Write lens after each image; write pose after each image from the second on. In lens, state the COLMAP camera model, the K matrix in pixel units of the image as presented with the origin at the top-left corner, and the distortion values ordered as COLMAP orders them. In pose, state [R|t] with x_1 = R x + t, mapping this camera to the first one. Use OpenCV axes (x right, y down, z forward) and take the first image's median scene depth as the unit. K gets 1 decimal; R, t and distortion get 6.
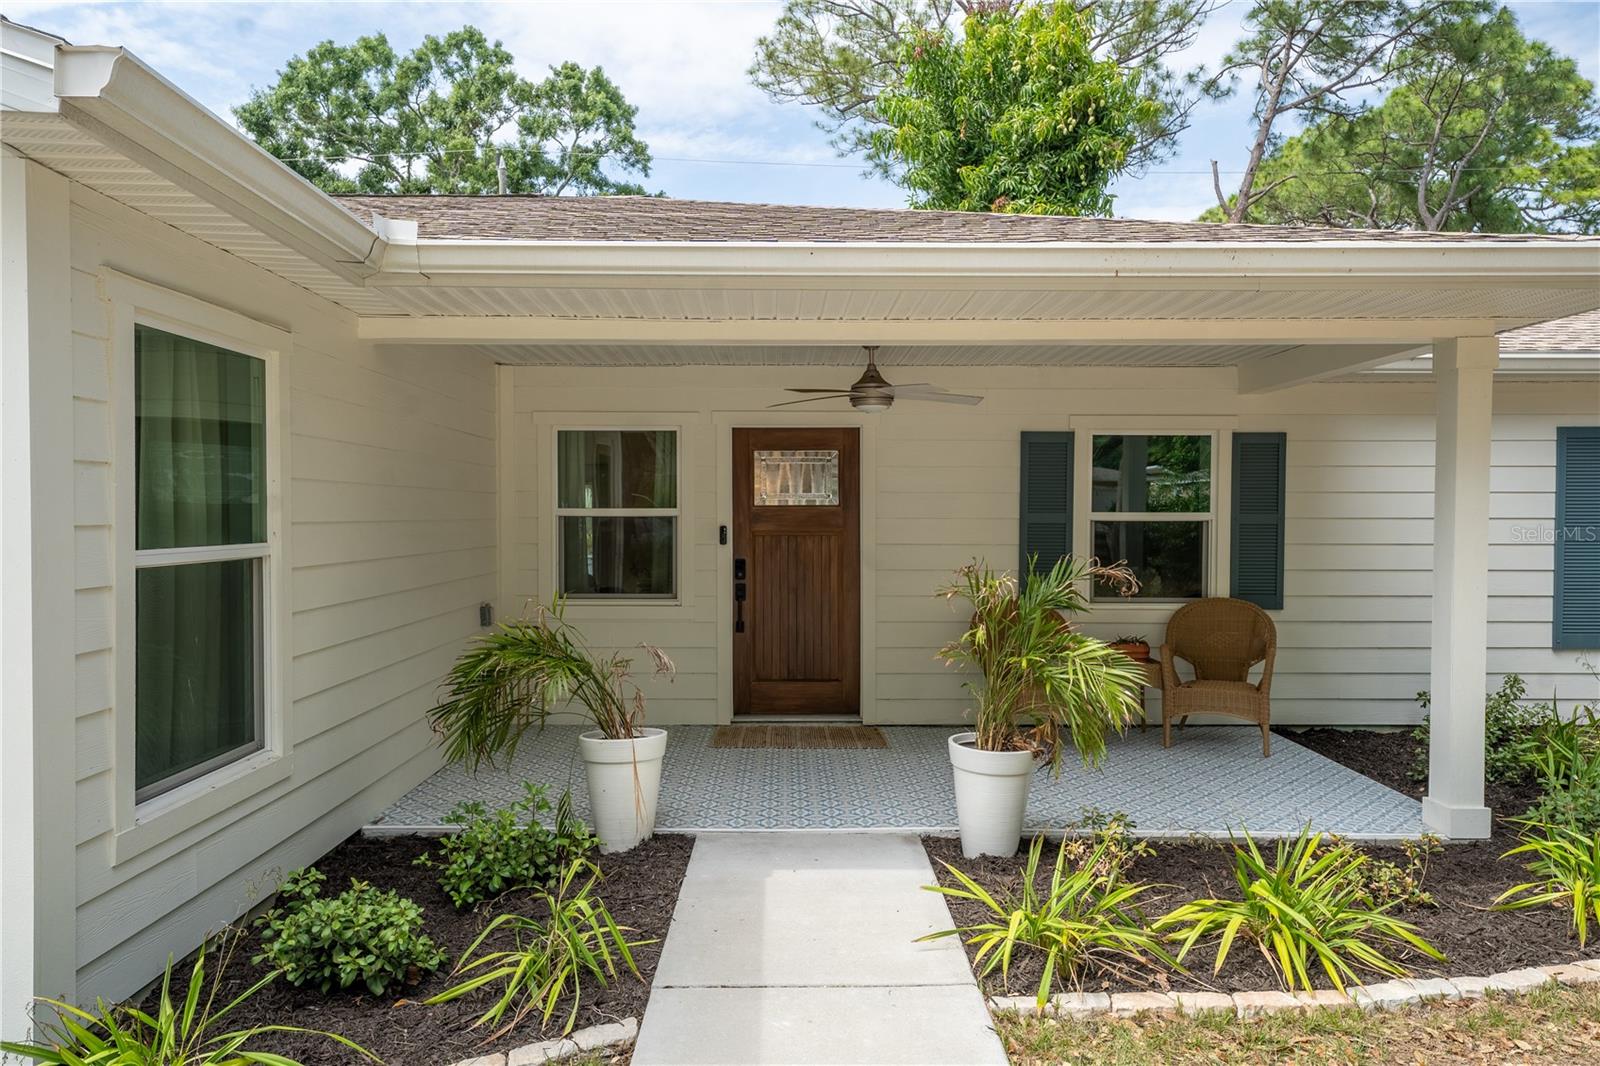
lens RADIAL K [[1099.0, 0, 806.0], [0, 1099.0, 527.4], [0, 0, 1]] dist [0.028839, -0.008006]
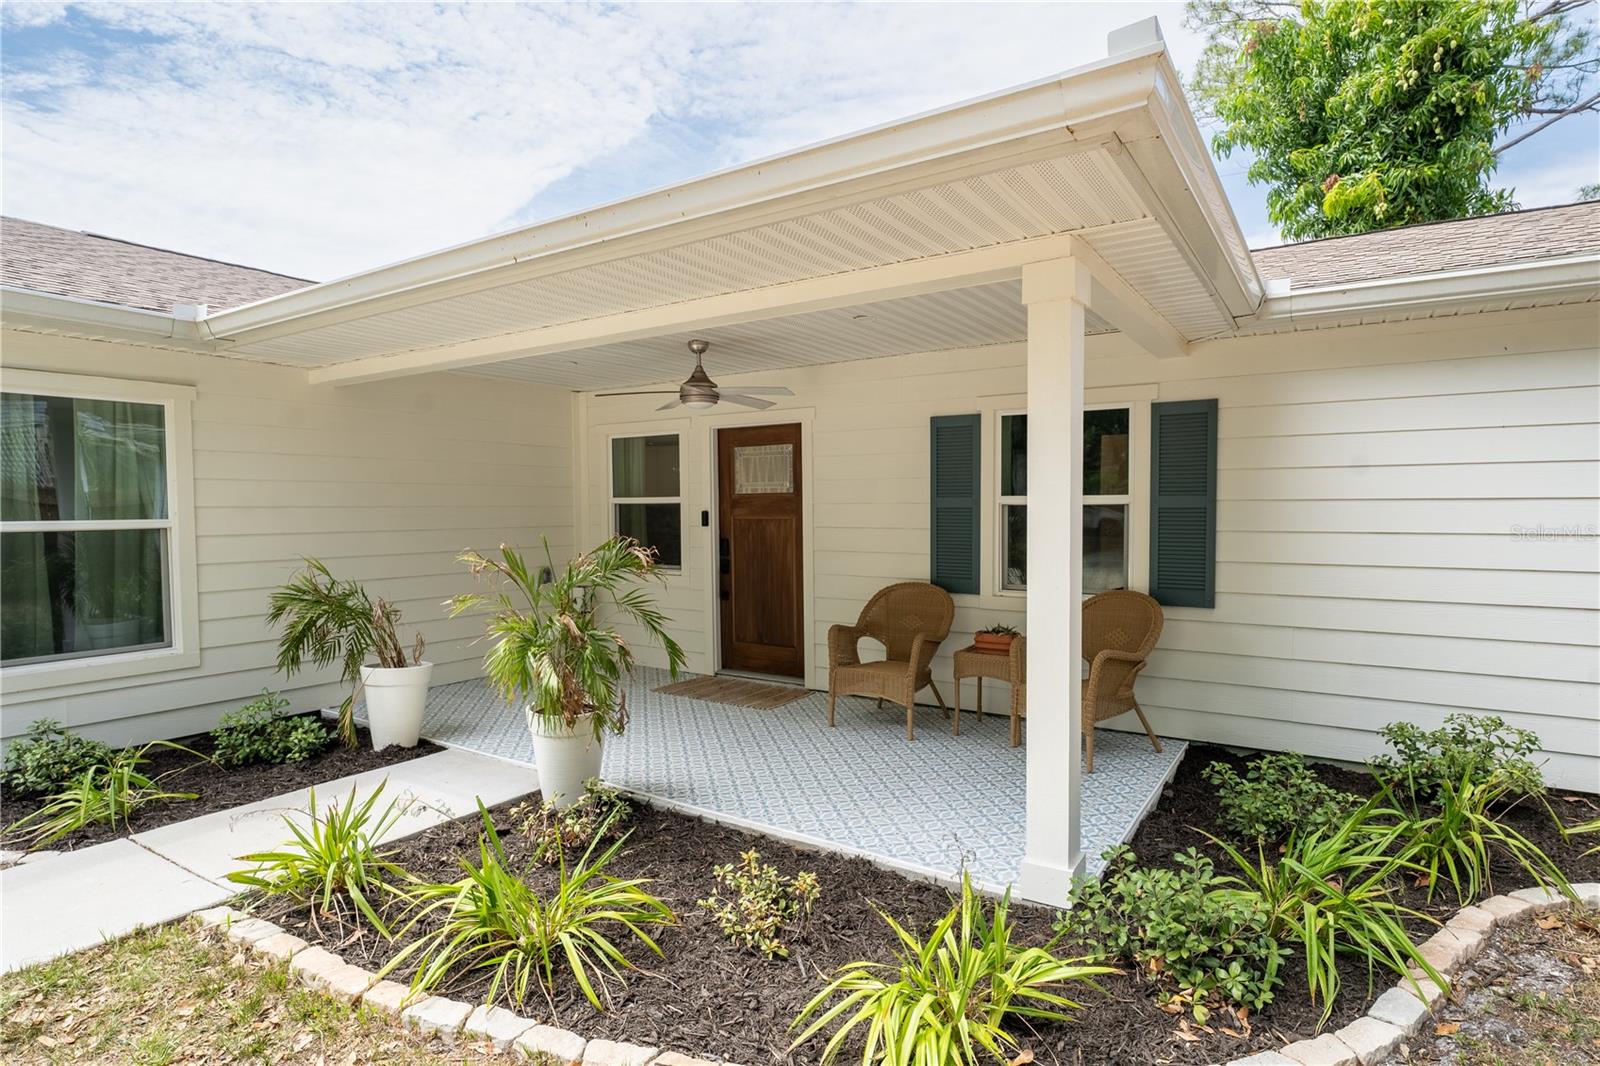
lens RADIAL K [[859.0, 0, 798.1], [0, 859.0, 542.7], [0, 0, 1]] dist [-0.016856, 0.005268]
pose [[0.824078, 0.020187, -0.566117, 0.537826], [-0.002440, 0.999482, 0.032089, 0.003265], [0.566471, -0.025063, 0.823700, 0.276912]]
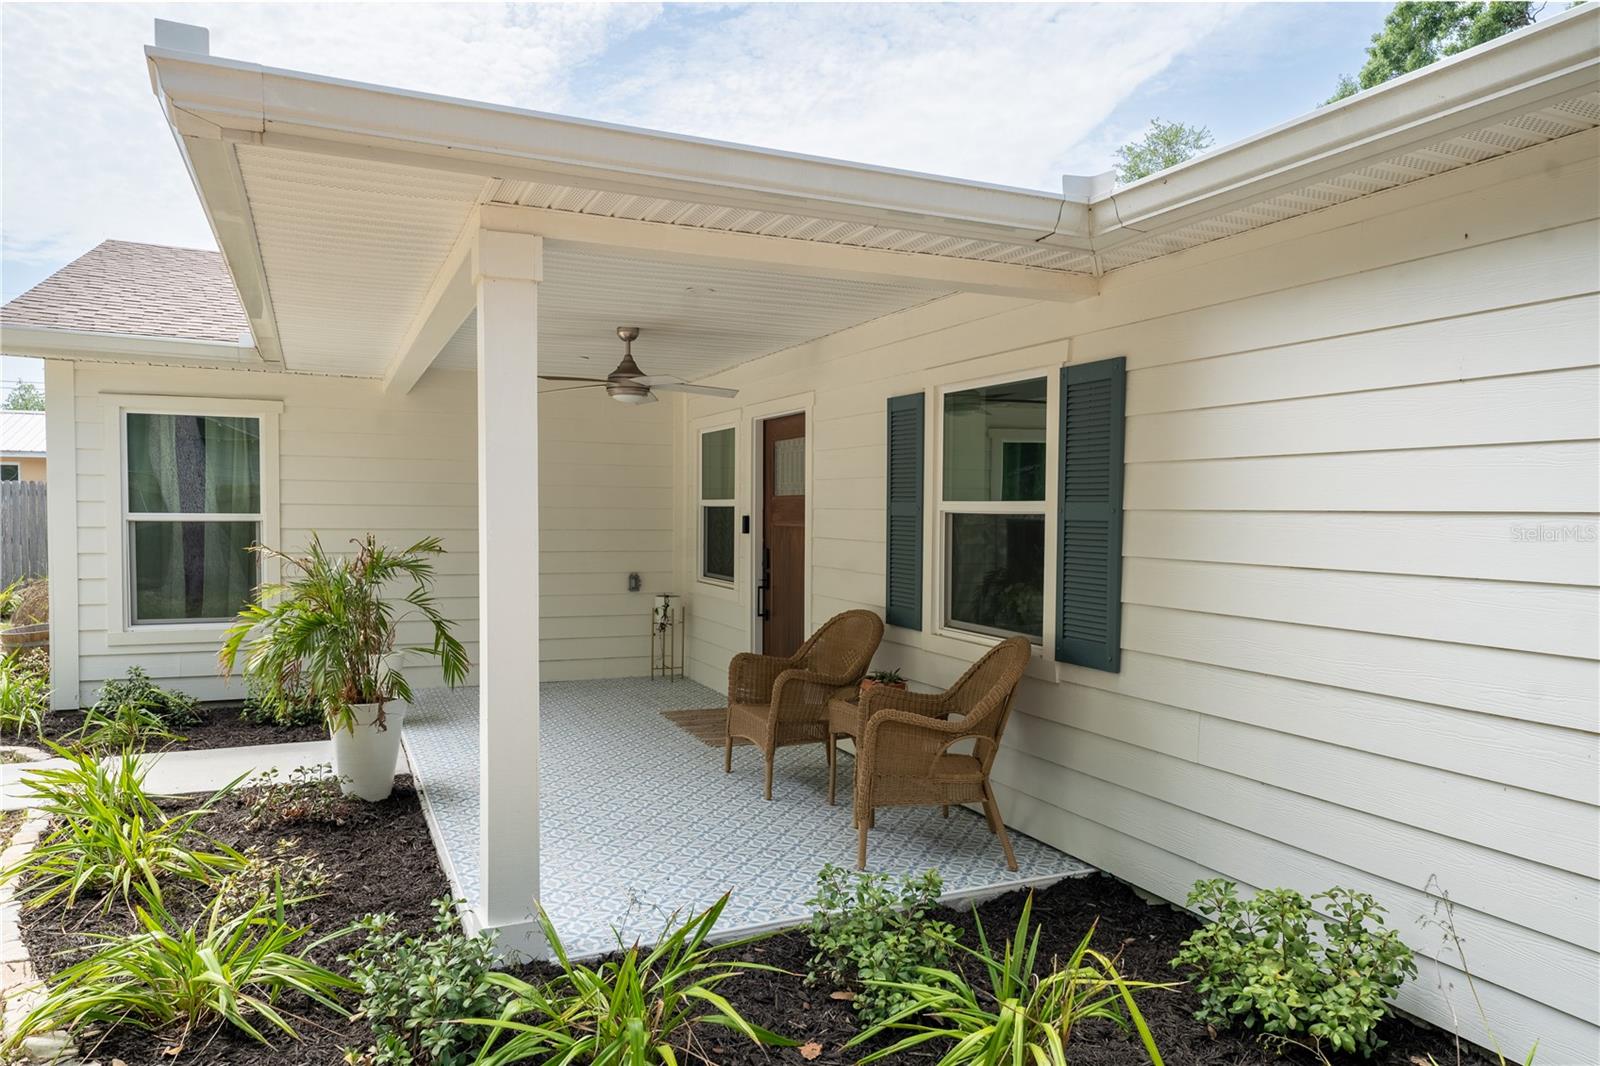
lens RADIAL K [[1099.0, 0, 776.8], [0, 1099.0, 564.9], [0, 0, 1]] dist [0.028839, -0.008006]
pose [[0.354541, 0.052024, -0.933592, 0.892489], [-0.019357, 0.998645, 0.048298, -0.005120], [0.934840, 0.000948, 0.355067, 0.640996]]
